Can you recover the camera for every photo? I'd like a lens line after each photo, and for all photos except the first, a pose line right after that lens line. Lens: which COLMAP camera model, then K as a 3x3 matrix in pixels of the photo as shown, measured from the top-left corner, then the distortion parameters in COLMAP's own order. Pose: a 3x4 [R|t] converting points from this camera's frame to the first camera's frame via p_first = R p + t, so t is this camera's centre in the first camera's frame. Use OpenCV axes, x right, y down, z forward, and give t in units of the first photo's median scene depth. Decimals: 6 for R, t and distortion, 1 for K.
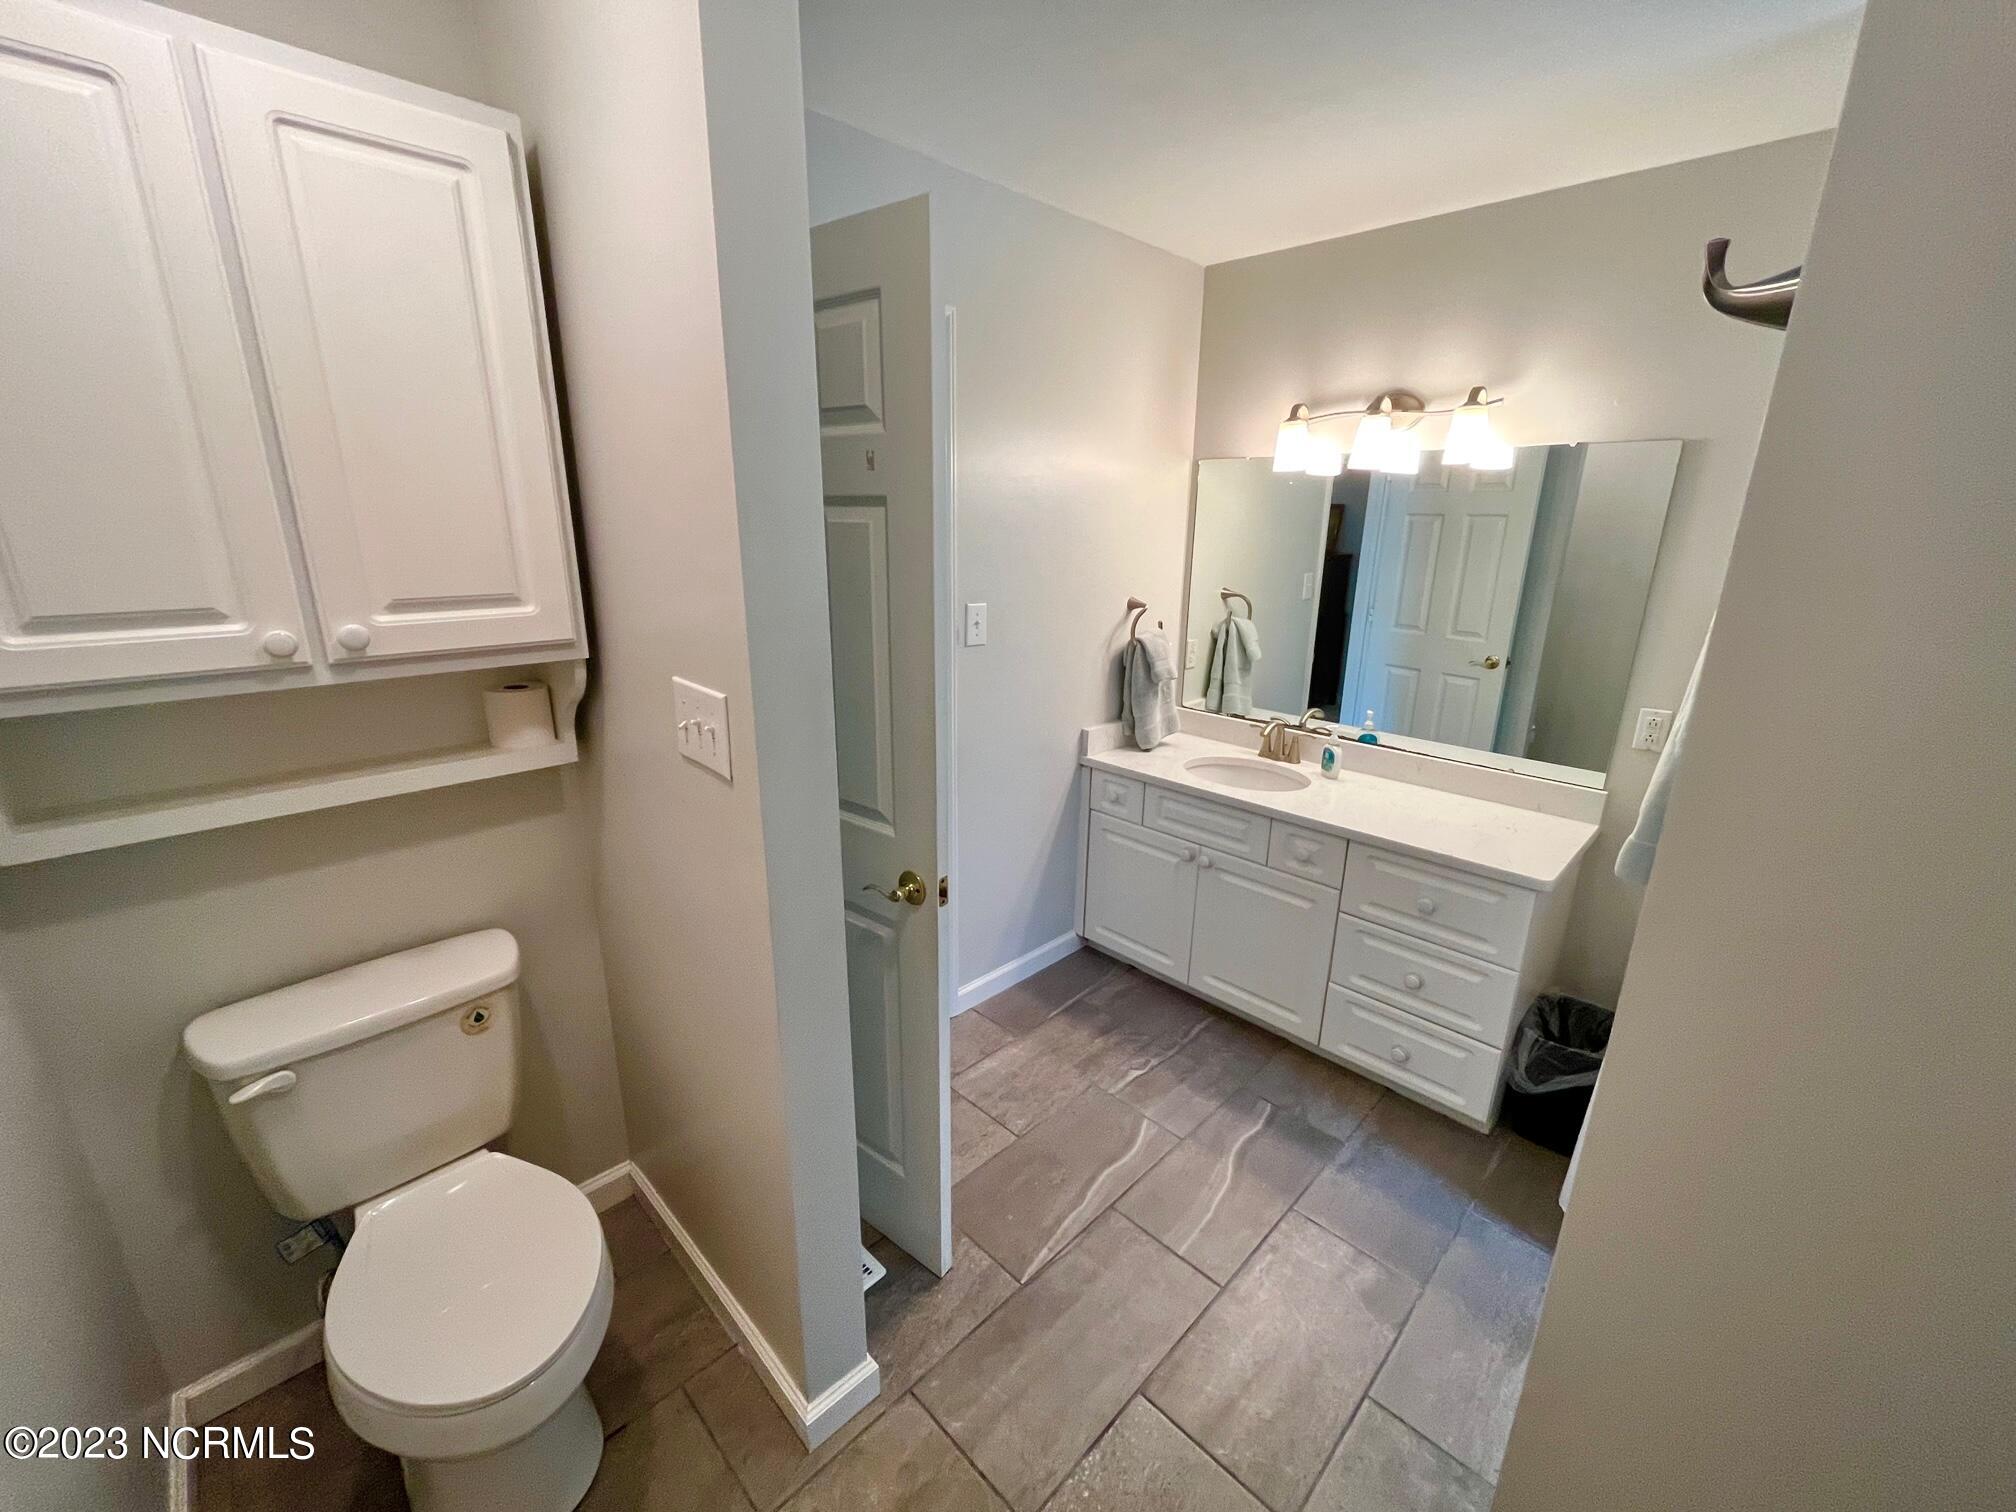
lens RADIAL K [[818.6, 0, 1008.0], [0, 818.6, 756.0], [0, 0, 1]] dist [-0.002610, -0.000130]
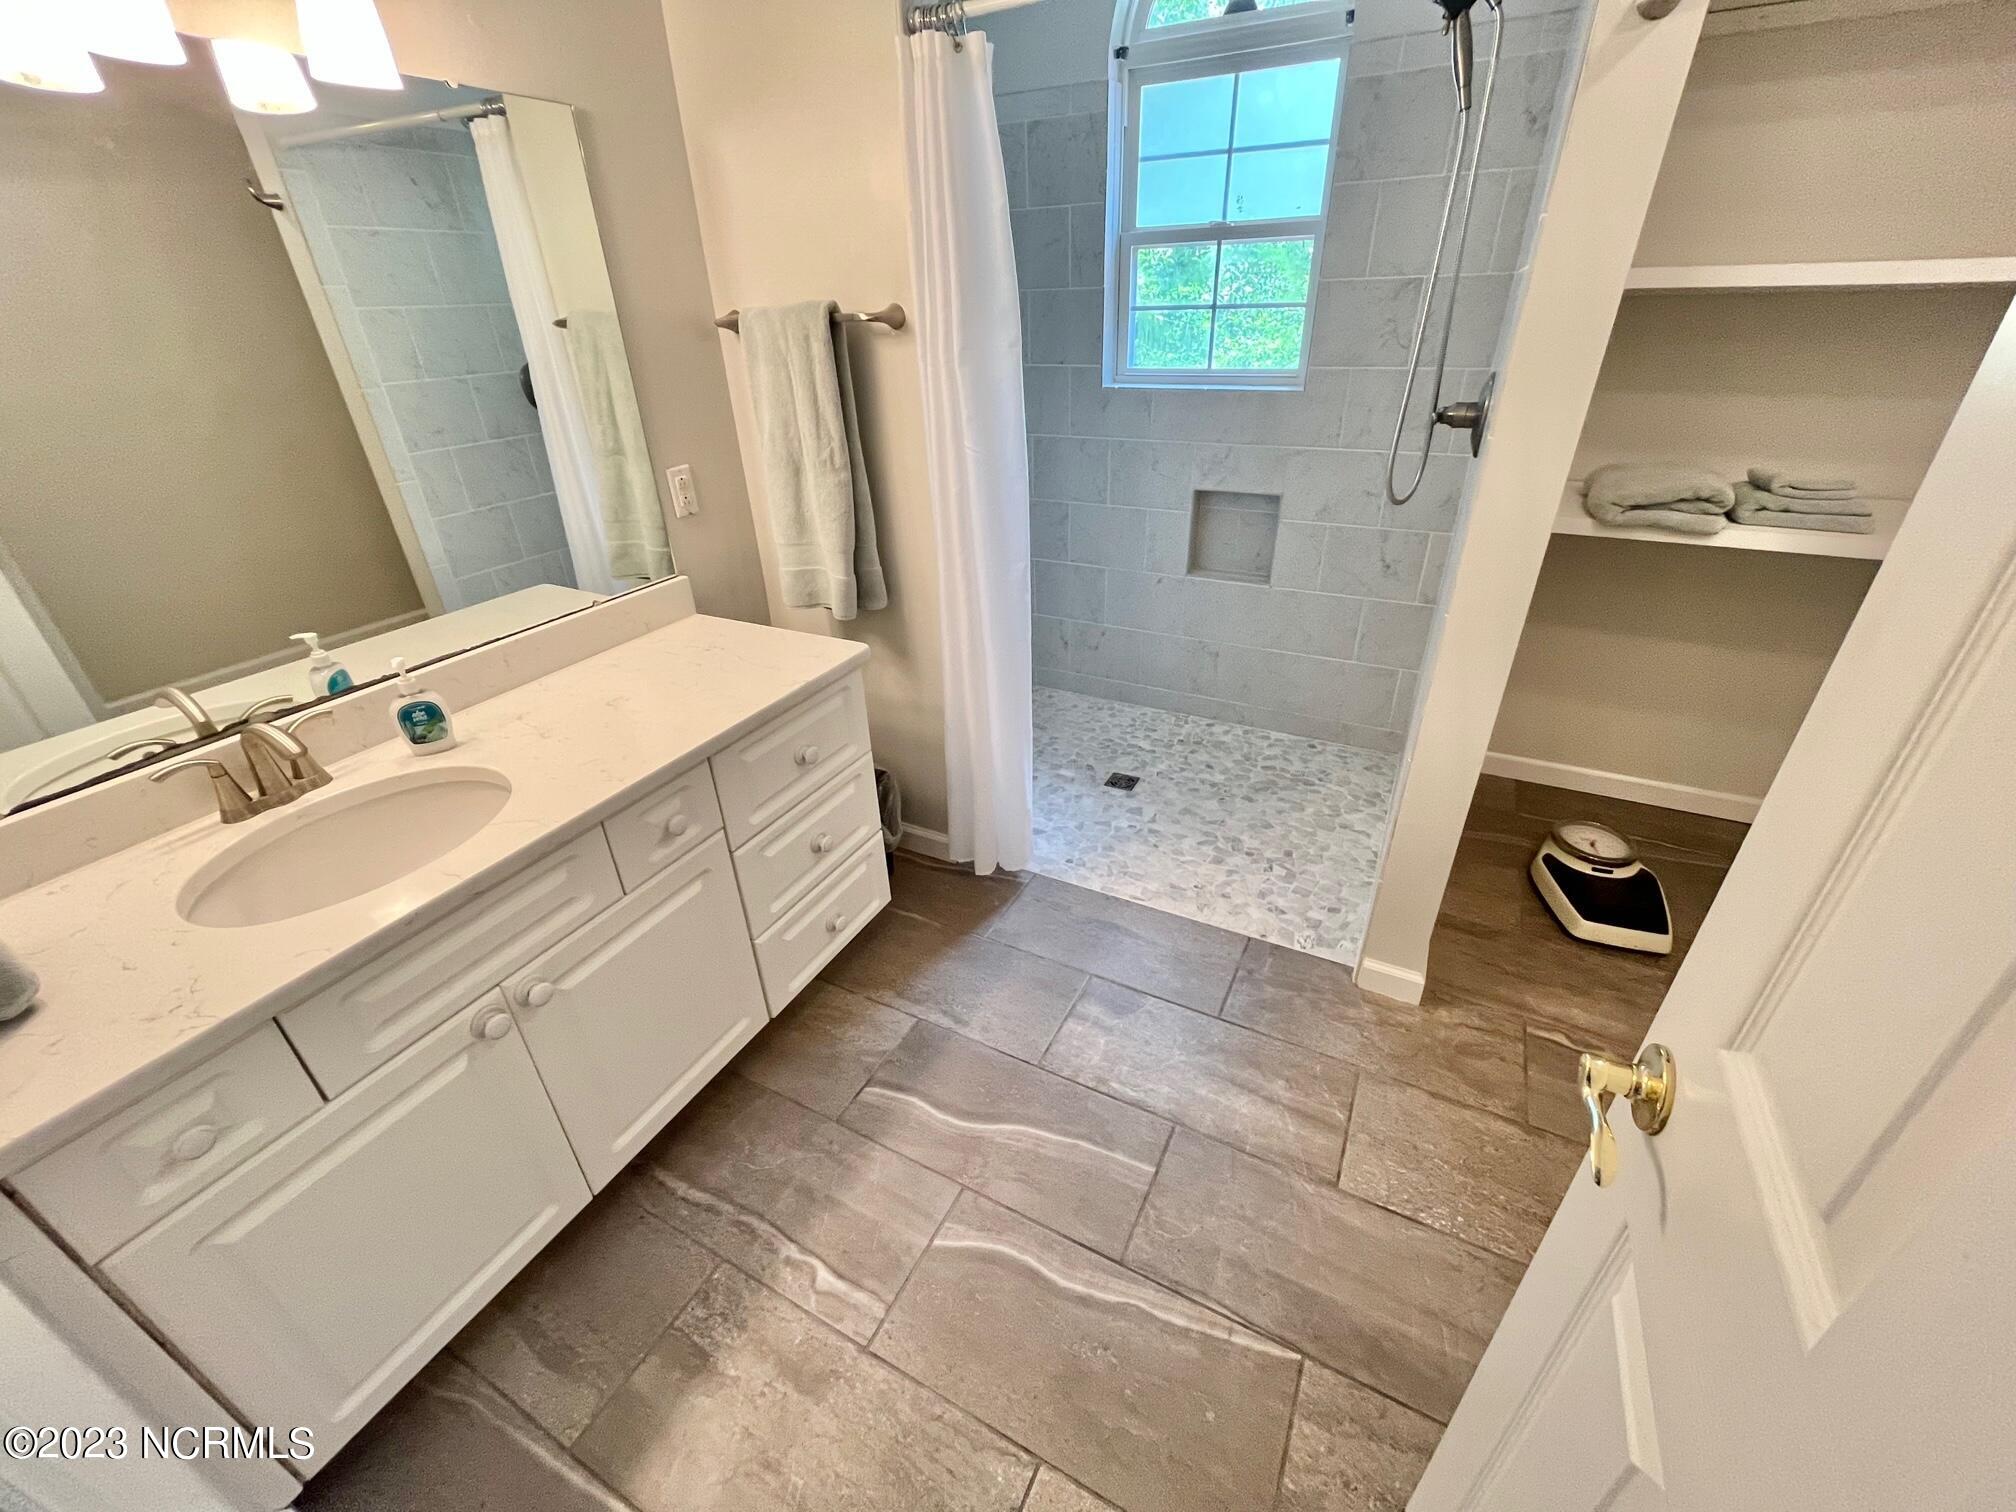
lens RADIAL K [[818.6, 0, 1008.0], [0, 818.6, 756.0], [0, 0, 1]] dist [-0.002610, -0.000130]
pose [[-0.294038, -0.473161, 0.830458, -0.207580], [0.292370, 0.782693, 0.549465, -0.196671], [-0.909979, 0.404365, -0.091804, 0.888938]]
